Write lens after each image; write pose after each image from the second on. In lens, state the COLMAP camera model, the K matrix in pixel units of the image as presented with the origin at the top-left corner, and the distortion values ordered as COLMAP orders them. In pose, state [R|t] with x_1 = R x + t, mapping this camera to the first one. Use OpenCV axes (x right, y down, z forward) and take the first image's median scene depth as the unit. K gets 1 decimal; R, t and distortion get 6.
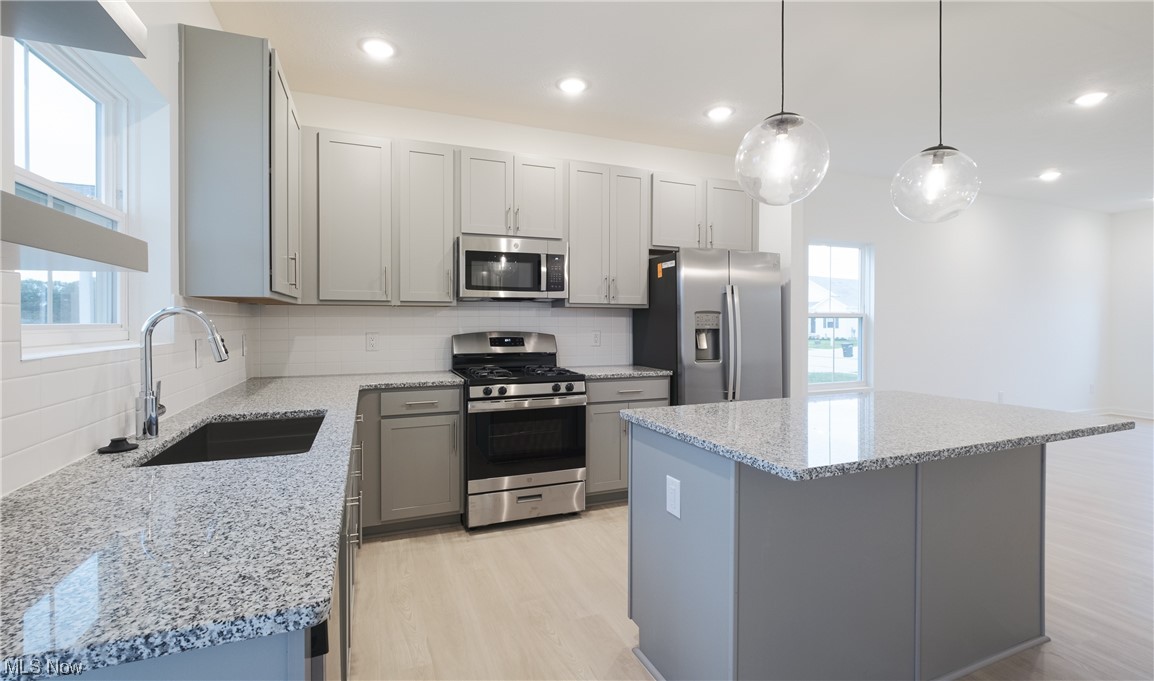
lens RADIAL K [[506.7, 0, 582.8], [0, 506.7, 327.4], [0, 0, 1]] dist [-0.001726, -0.000399]
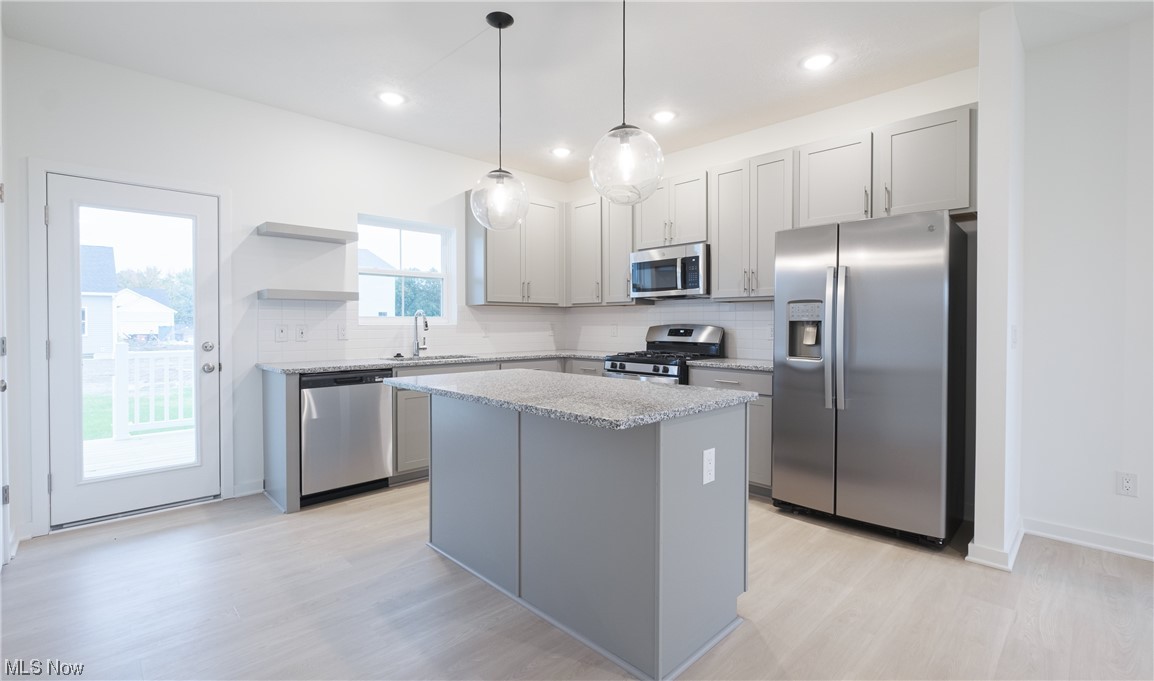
lens RADIAL K [[506.7, 0, 568.9], [0, 506.7, 332.4], [0, 0, 1]] dist [-0.001726, -0.000399]
pose [[0.374296, 0.014403, -0.927197, 0.979775], [-0.010522, 0.999881, 0.011285, 0.018954], [0.927250, 0.005532, 0.374403, 0.335786]]
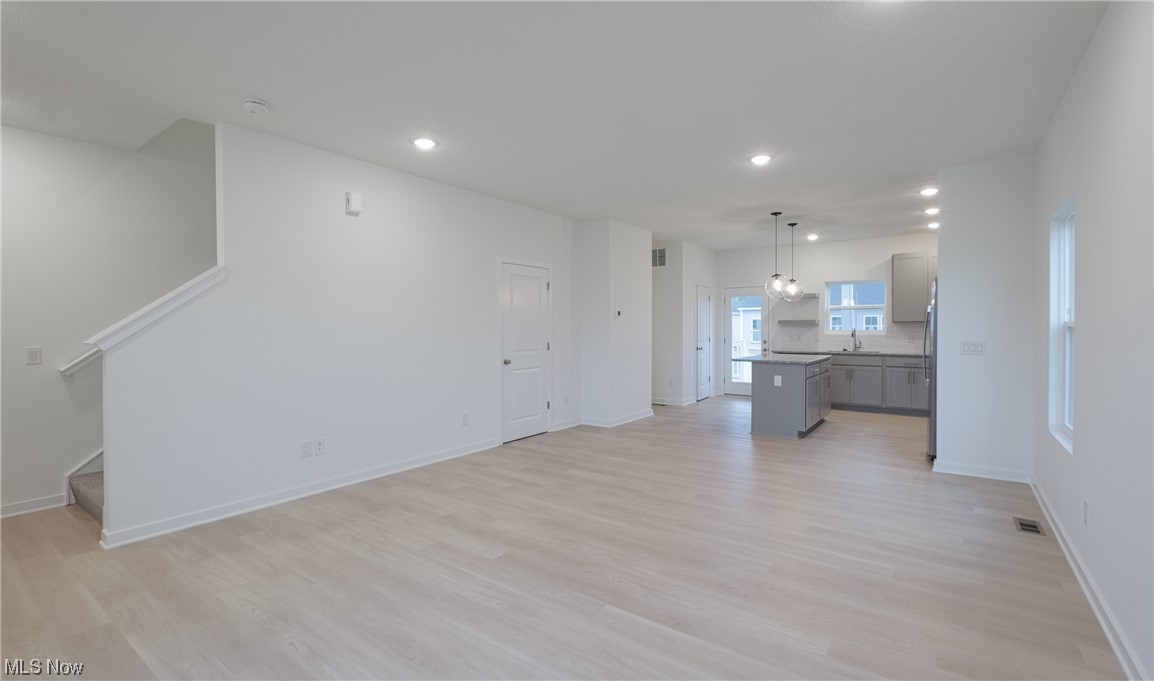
lens RADIAL K [[506.7, 0, 571.4], [0, 506.7, 336.0], [0, 0, 1]] dist [-0.001726, -0.000399]
pose [[-0.856926, 0.012308, -0.515292, 2.113355], [-0.002216, 0.999618, 0.027561, -0.040195], [0.515434, 0.024760, -0.856571, 1.887533]]
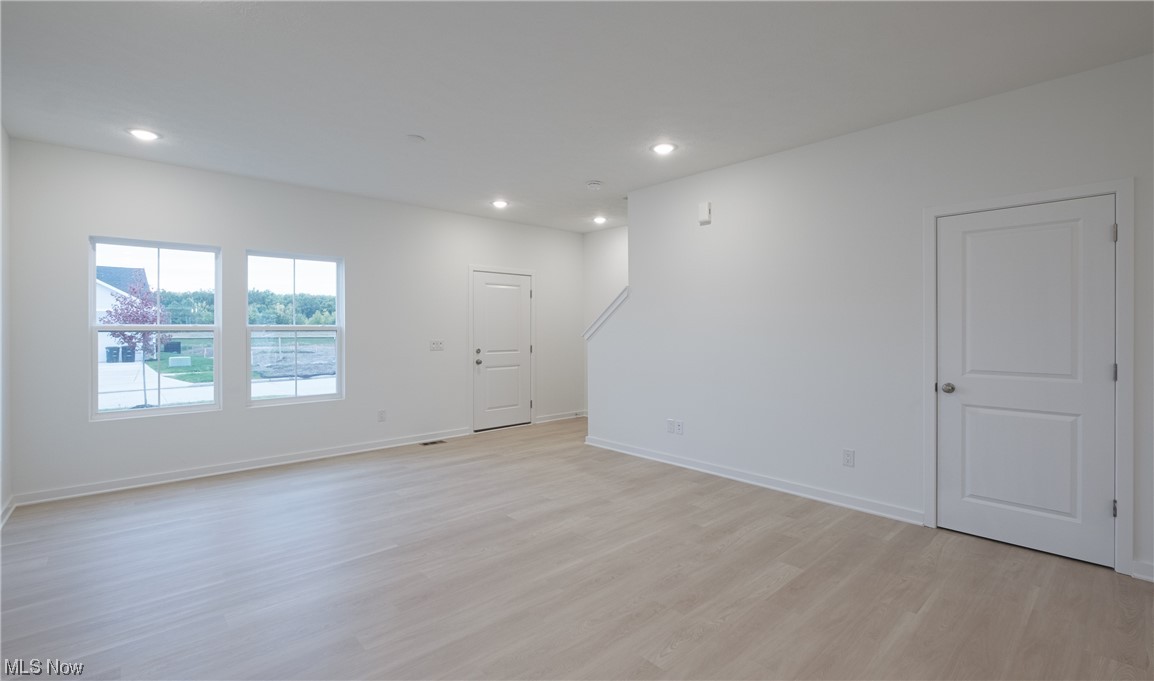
lens RADIAL K [[506.7, 0, 569.4], [0, 506.7, 332.0], [0, 0, 1]] dist [-0.001726, -0.000399]
pose [[-0.338890, -0.004380, 0.940816, 0.709985], [0.011215, 0.999899, 0.008694, -0.029376], [-0.940759, 0.013497, -0.338807, 1.308788]]
